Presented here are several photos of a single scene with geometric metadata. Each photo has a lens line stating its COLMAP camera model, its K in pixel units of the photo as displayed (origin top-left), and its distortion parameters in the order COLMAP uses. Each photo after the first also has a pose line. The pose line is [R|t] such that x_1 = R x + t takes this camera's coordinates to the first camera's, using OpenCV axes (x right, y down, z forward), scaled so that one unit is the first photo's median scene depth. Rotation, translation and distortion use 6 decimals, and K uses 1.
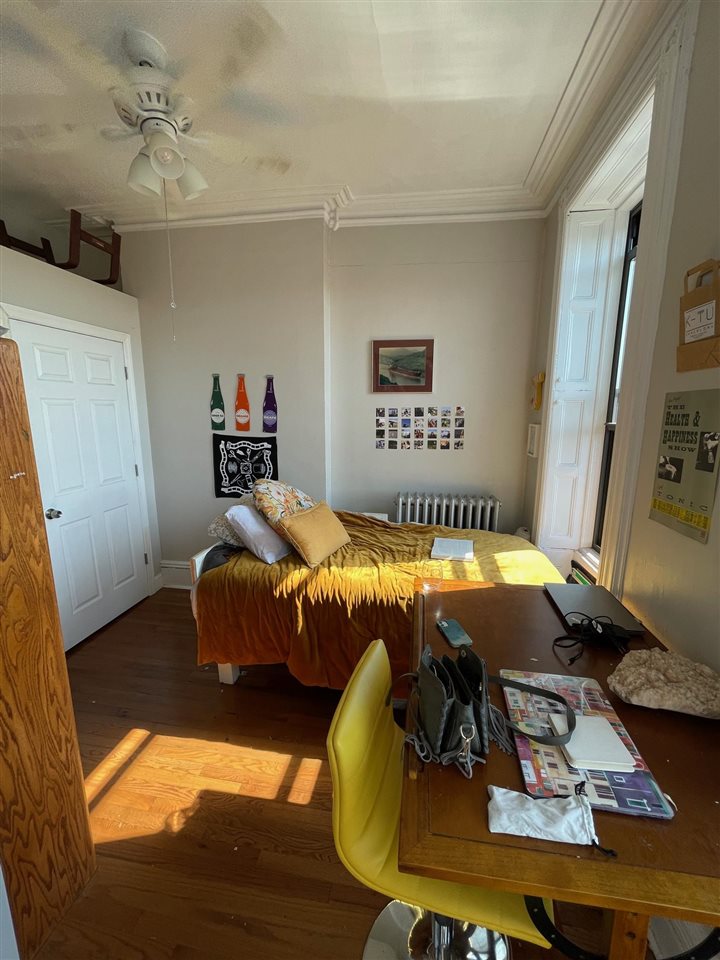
lens RADIAL K [[389.9, 0, 363.1], [0, 389.9, 481.7], [0, 0, 1]] dist [-0.002831, -0.000104]
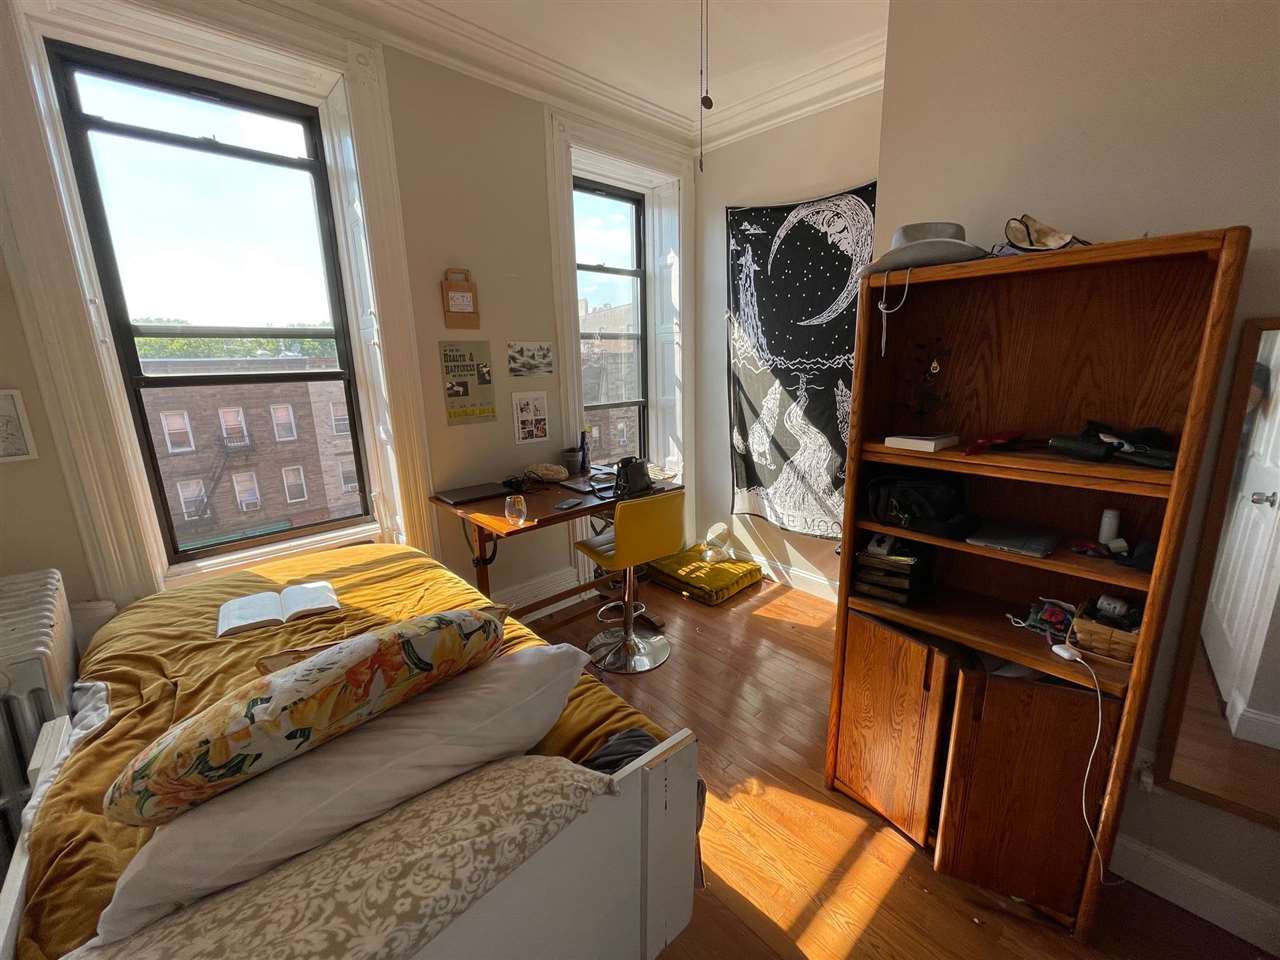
lens RADIAL K [[519.9, 0, 639.7], [0, 519.9, 478.5], [0, 0, 1]] dist [-0.002831, -0.000104]
pose [[-0.791735, -0.123450, 0.598260, -1.155186], [0.130732, 0.922434, 0.363352, -0.379149], [-0.596711, 0.365890, -0.714185, 2.242296]]
